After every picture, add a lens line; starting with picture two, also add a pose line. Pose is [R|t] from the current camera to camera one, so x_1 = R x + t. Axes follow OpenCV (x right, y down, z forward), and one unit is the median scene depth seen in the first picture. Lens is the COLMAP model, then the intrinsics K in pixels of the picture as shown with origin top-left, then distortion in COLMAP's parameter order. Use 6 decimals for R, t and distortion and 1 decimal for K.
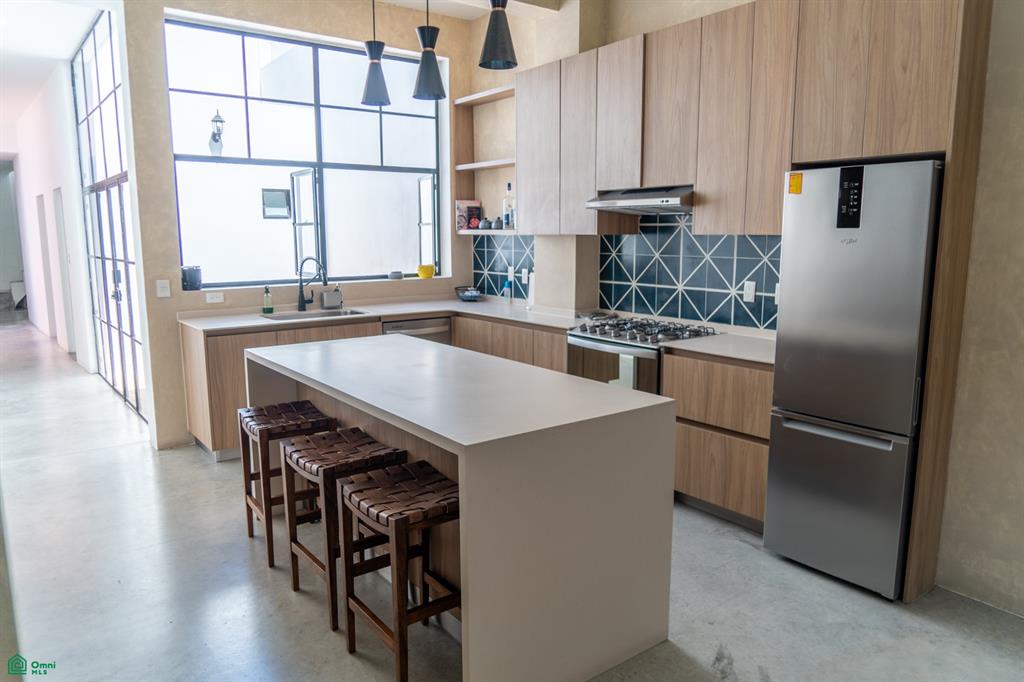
lens RADIAL K [[682.9, 0, 514.2], [0, 682.9, 341.7], [0, 0, 1]] dist [-0.035219, 0.012434]
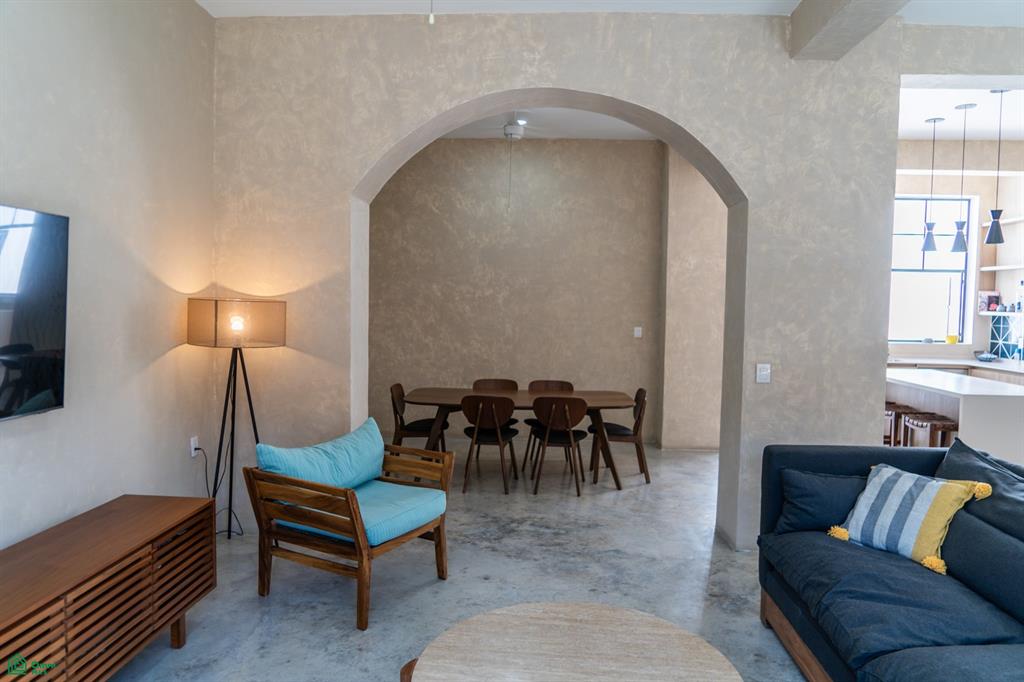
lens RADIAL K [[682.9, 0, 511.5], [0, 682.9, 339.6], [0, 0, 1]] dist [-0.035219, 0.012434]
pose [[0.760340, 0.049392, -0.647645, 0.115226], [-0.119290, 0.990763, -0.064489, 0.132492], [0.638478, 0.126291, 0.759208, -0.892638]]
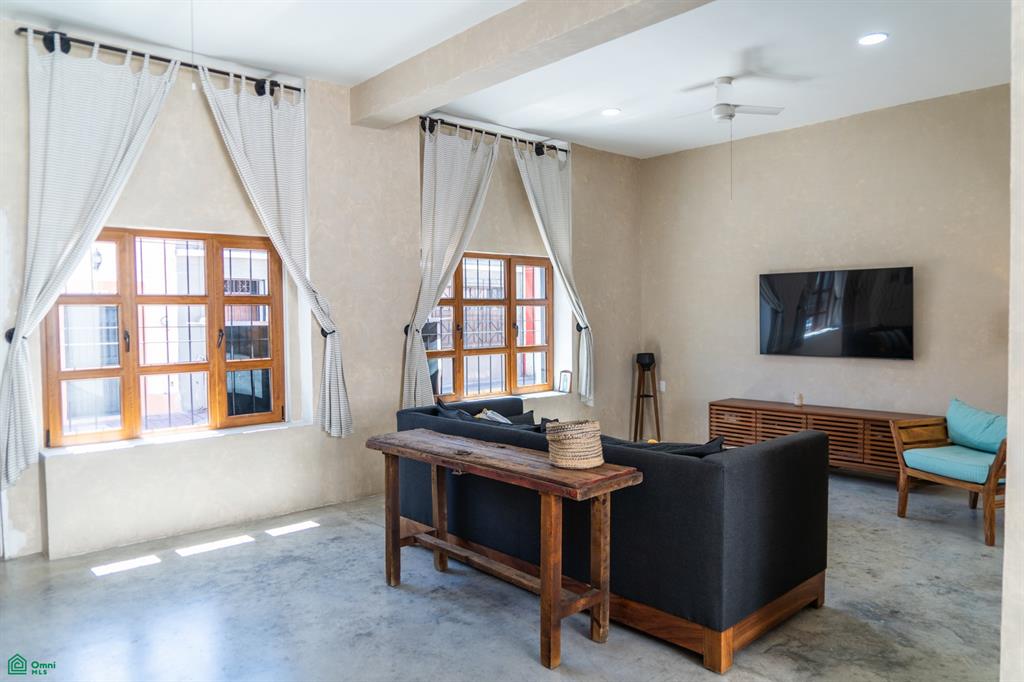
lens RADIAL K [[682.9, 0, 513.4], [0, 682.9, 340.4], [0, 0, 1]] dist [-0.035219, 0.012434]
pose [[-0.995279, 0.010073, -0.096528, 0.271422], [-0.008816, 0.981103, 0.193284, -0.071610], [0.096651, 0.193222, -0.976383, 0.481616]]
